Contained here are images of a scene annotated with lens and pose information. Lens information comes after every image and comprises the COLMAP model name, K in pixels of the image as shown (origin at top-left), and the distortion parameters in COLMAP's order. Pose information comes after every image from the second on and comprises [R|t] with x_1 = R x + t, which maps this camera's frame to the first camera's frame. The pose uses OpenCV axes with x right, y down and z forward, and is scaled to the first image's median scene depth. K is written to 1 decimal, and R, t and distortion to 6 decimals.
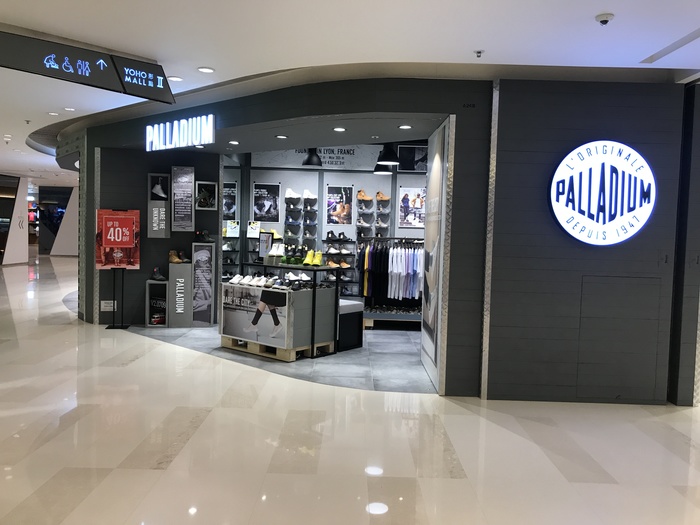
lens RADIAL K [[576.6, 0, 350.0], [0, 576.6, 262.5], [0, 0, 1]] dist [0.000782, -0.004434]
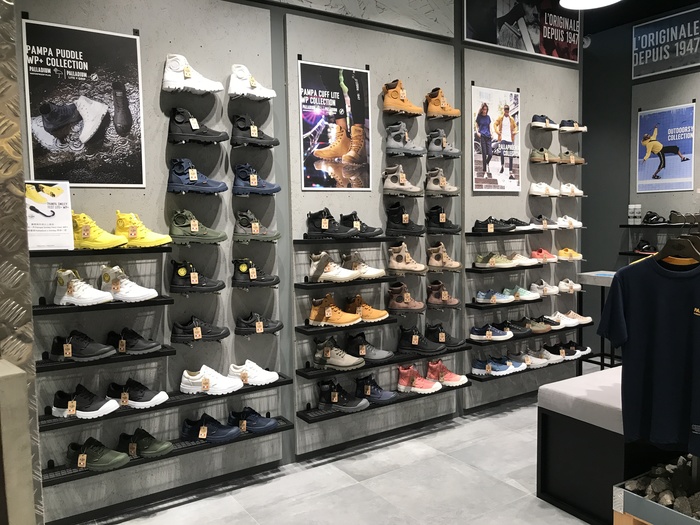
lens RADIAL K [[576.6, 0, 350.0], [0, 576.6, 262.5], [0, 0, 1]] dist [0.000782, -0.004434]
pose [[0.838714, -0.089003, 0.537250, -0.237109], [0.081148, 0.995965, 0.038313, -0.046310], [-0.538492, 0.011463, 0.842552, 0.918210]]
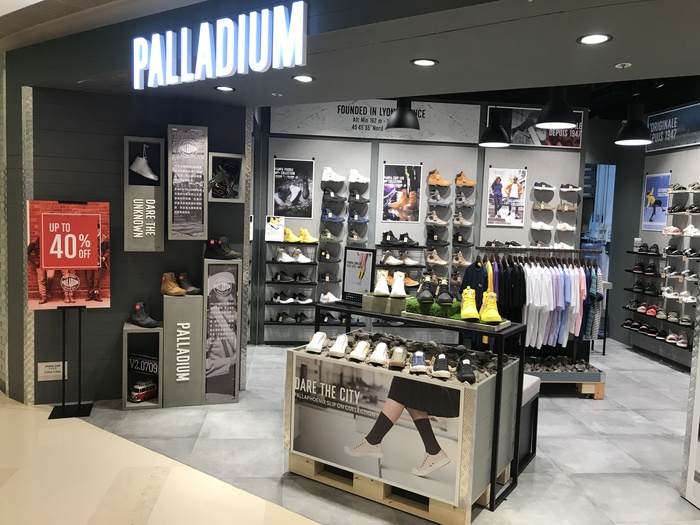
lens RADIAL K [[599.9, 0, 350.0], [0, 599.9, 262.5], [0, 0, 1]] dist [0.028328, -0.002305]
pose [[0.995893, -0.001230, 0.090525, -0.178821], [-0.001394, 0.999581, 0.028919, -0.047942], [-0.090522, -0.028926, 0.995474, 0.380746]]
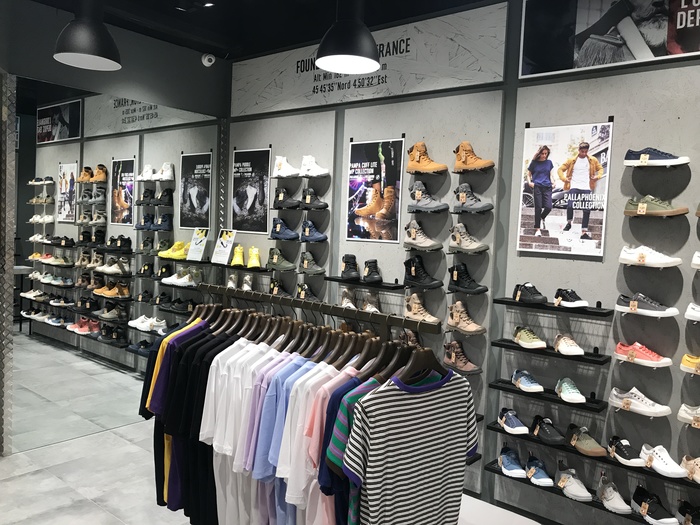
lens RADIAL K [[576.6, 0, 350.0], [0, 576.6, 262.5], [0, 0, 1]] dist [0.000782, -0.004434]
pose [[0.759871, 0.046317, -0.648422, 0.280666], [-0.060928, 0.998142, -0.000102, -0.062745], [0.647212, 0.039585, 0.761281, 0.876693]]
